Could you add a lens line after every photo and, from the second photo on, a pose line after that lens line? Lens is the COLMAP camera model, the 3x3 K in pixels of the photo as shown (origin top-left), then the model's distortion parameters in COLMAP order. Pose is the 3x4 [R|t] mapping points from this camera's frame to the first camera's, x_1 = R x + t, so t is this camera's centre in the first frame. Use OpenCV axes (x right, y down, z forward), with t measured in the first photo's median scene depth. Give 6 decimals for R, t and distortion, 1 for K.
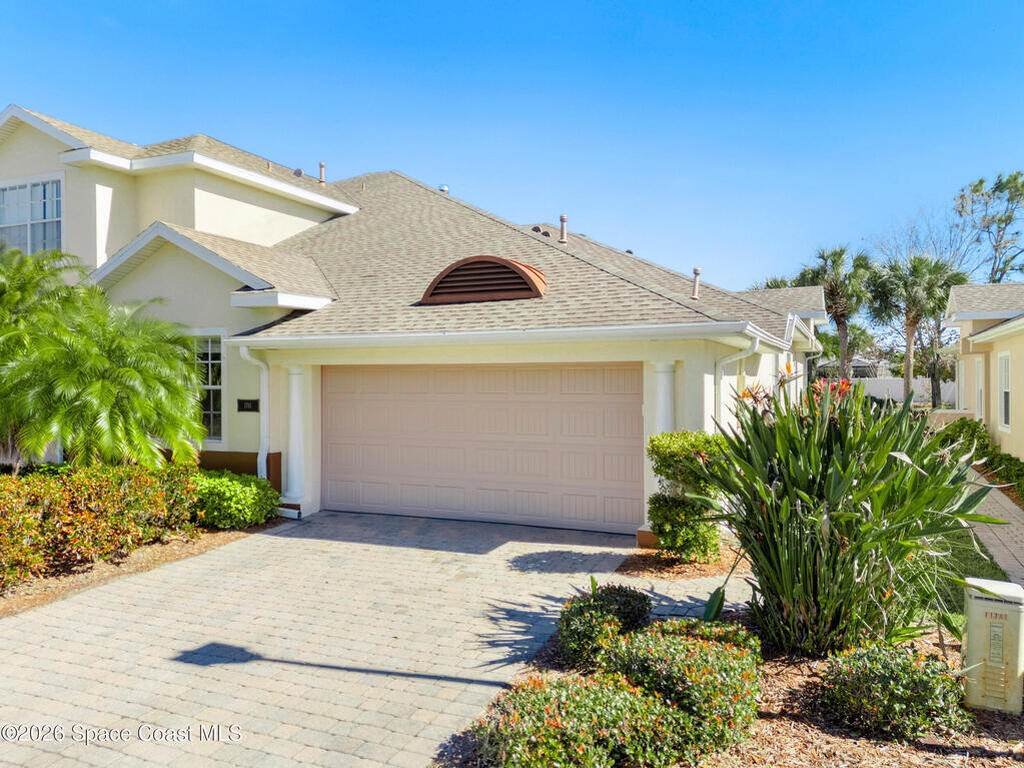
lens RADIAL K [[753.9, 0, 510.6], [0, 753.9, 364.1], [0, 0, 1]] dist [0.091316, -0.100503]
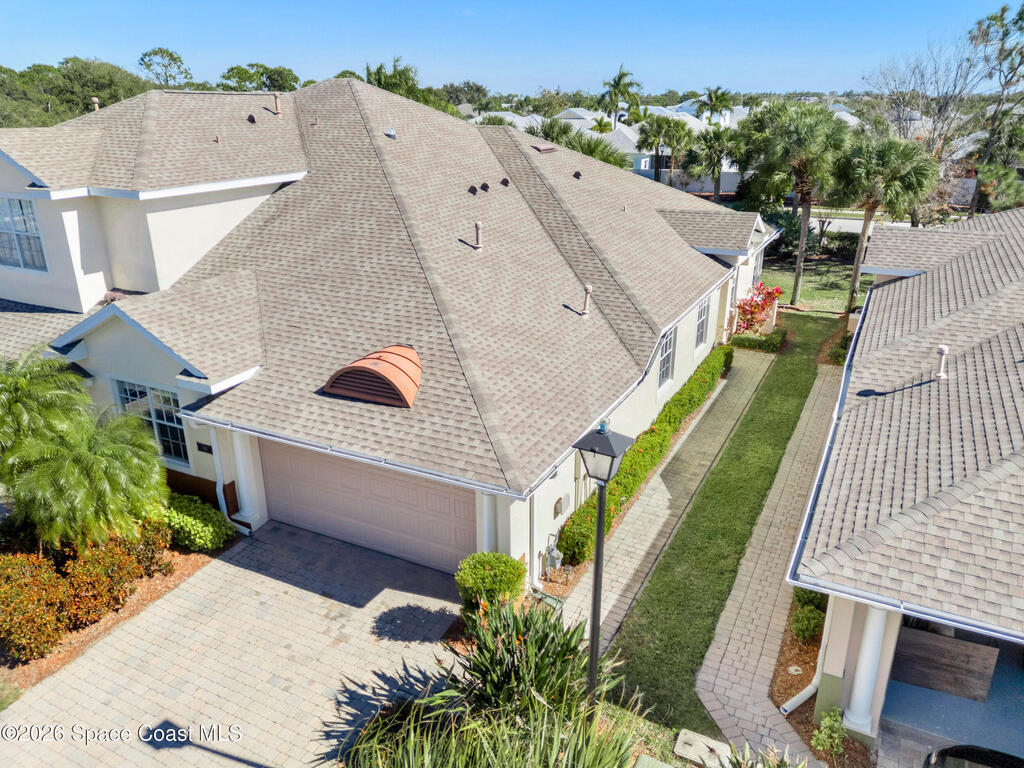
lens RADIAL K [[753.9, 0, 510.6], [0, 753.9, 364.1], [0, 0, 1]] dist [0.091316, -0.100503]
pose [[0.998356, 0.012580, -0.055919, 0.261533], [0.007582, 0.938058, 0.346396, -0.554764], [0.056813, -0.346251, 0.936420, -0.151541]]
